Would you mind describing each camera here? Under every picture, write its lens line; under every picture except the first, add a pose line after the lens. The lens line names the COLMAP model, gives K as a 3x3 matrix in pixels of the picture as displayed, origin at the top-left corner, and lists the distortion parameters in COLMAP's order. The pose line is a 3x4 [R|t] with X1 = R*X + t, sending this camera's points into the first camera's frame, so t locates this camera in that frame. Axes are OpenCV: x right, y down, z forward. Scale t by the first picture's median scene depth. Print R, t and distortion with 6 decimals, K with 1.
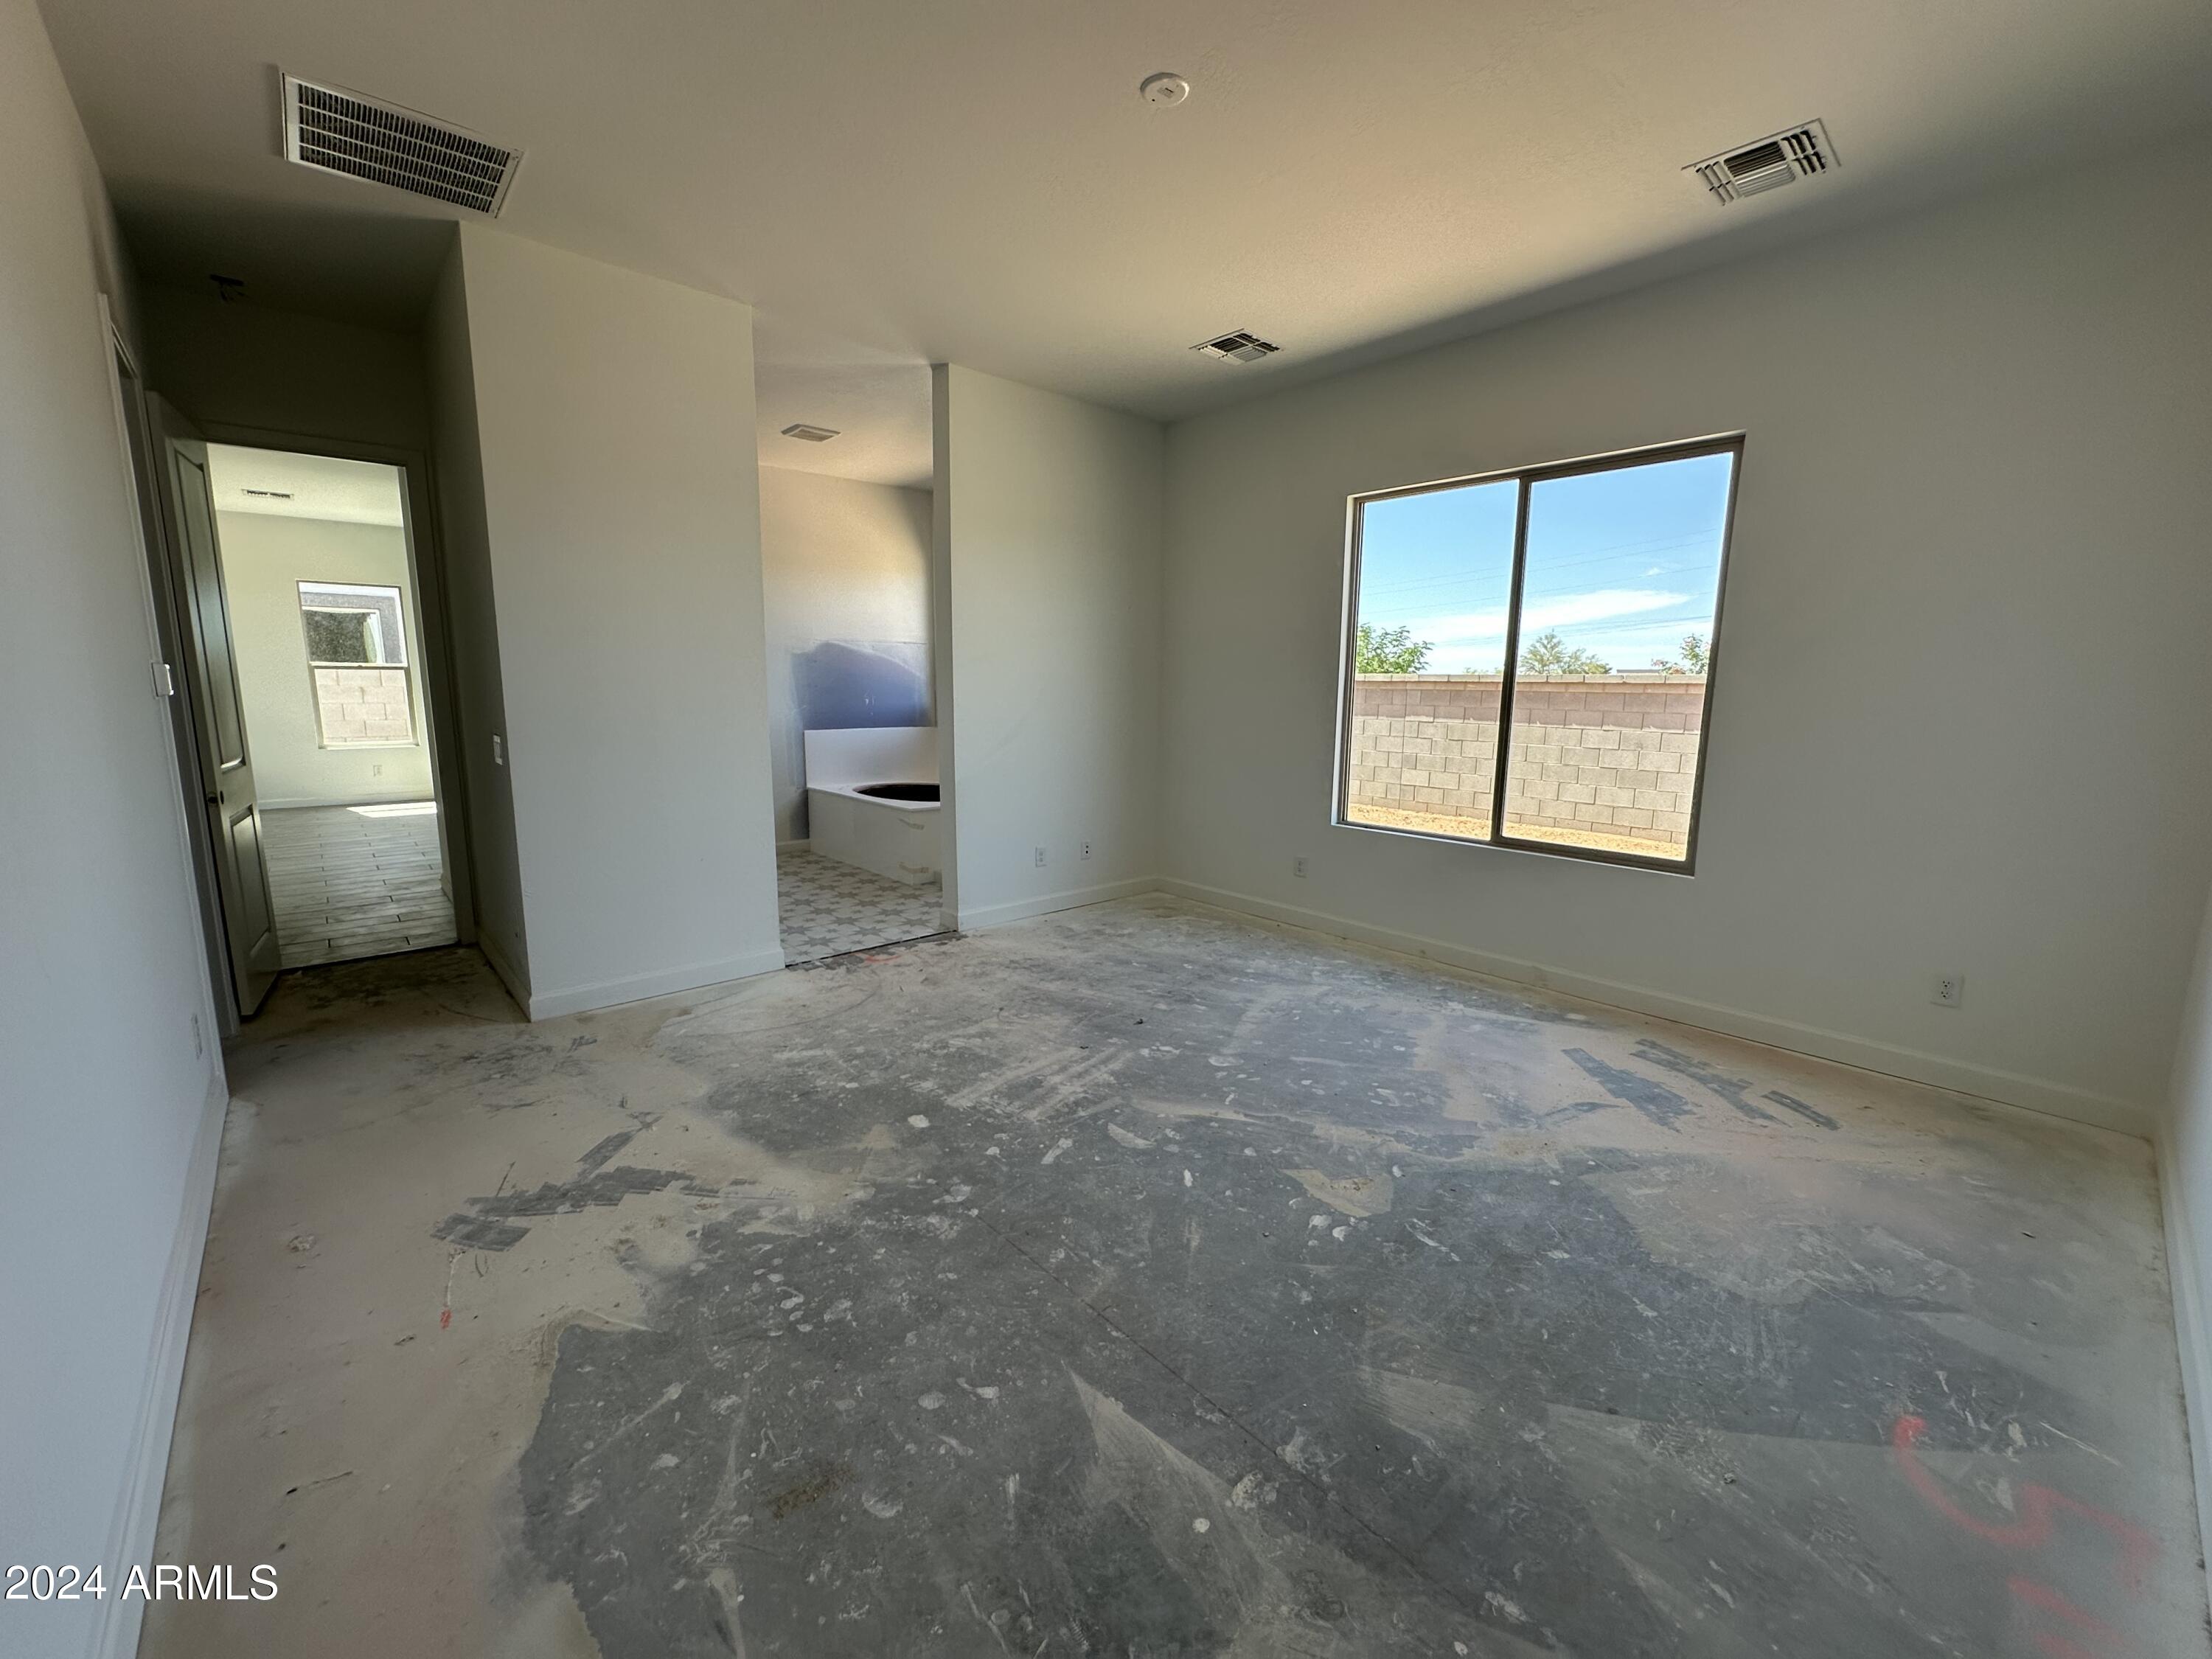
lens RADIAL K [[887.0, 0, 1106.4], [0, 887.0, 824.3], [0, 0, 1]] dist [-0.003944, 0.000521]
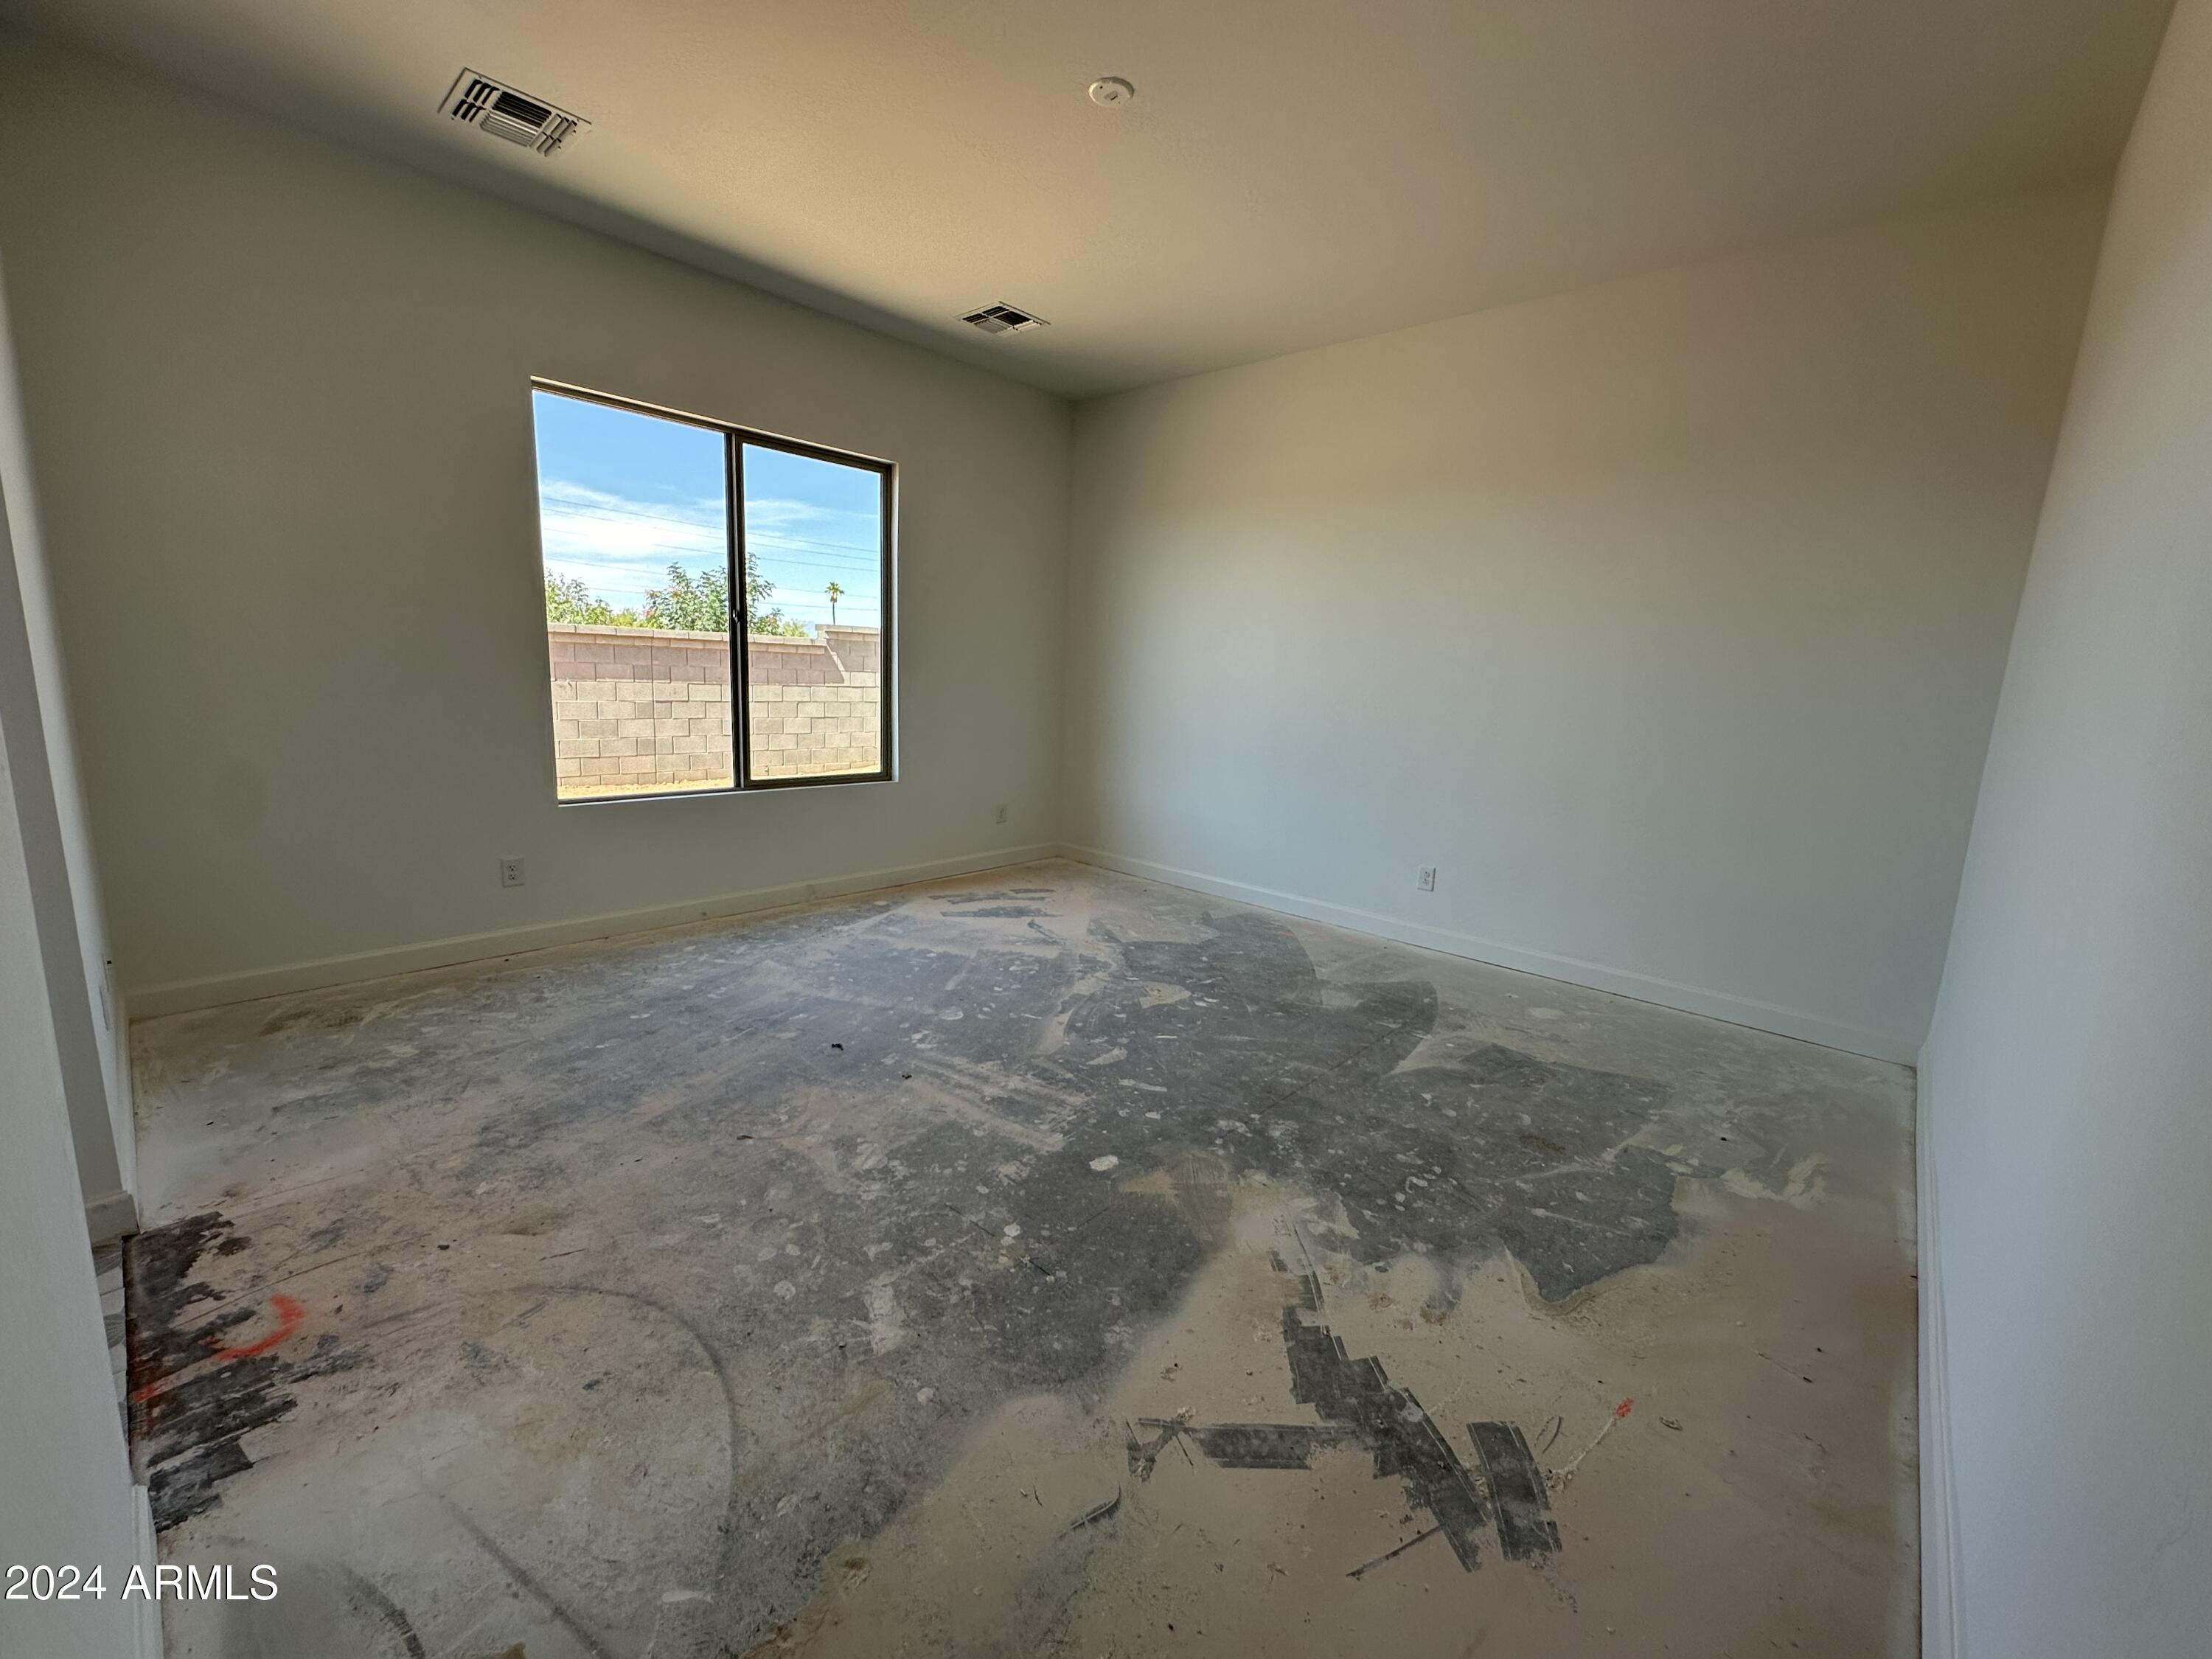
lens RADIAL K [[887.0, 0, 1106.4], [0, 887.0, 824.3], [0, 0, 1]] dist [-0.003944, 0.000521]
pose [[-0.102740, -0.186444, 0.977079, -0.870811], [0.111815, 0.973886, 0.197592, -0.130985], [-0.988404, 0.129553, -0.079210, 0.910378]]
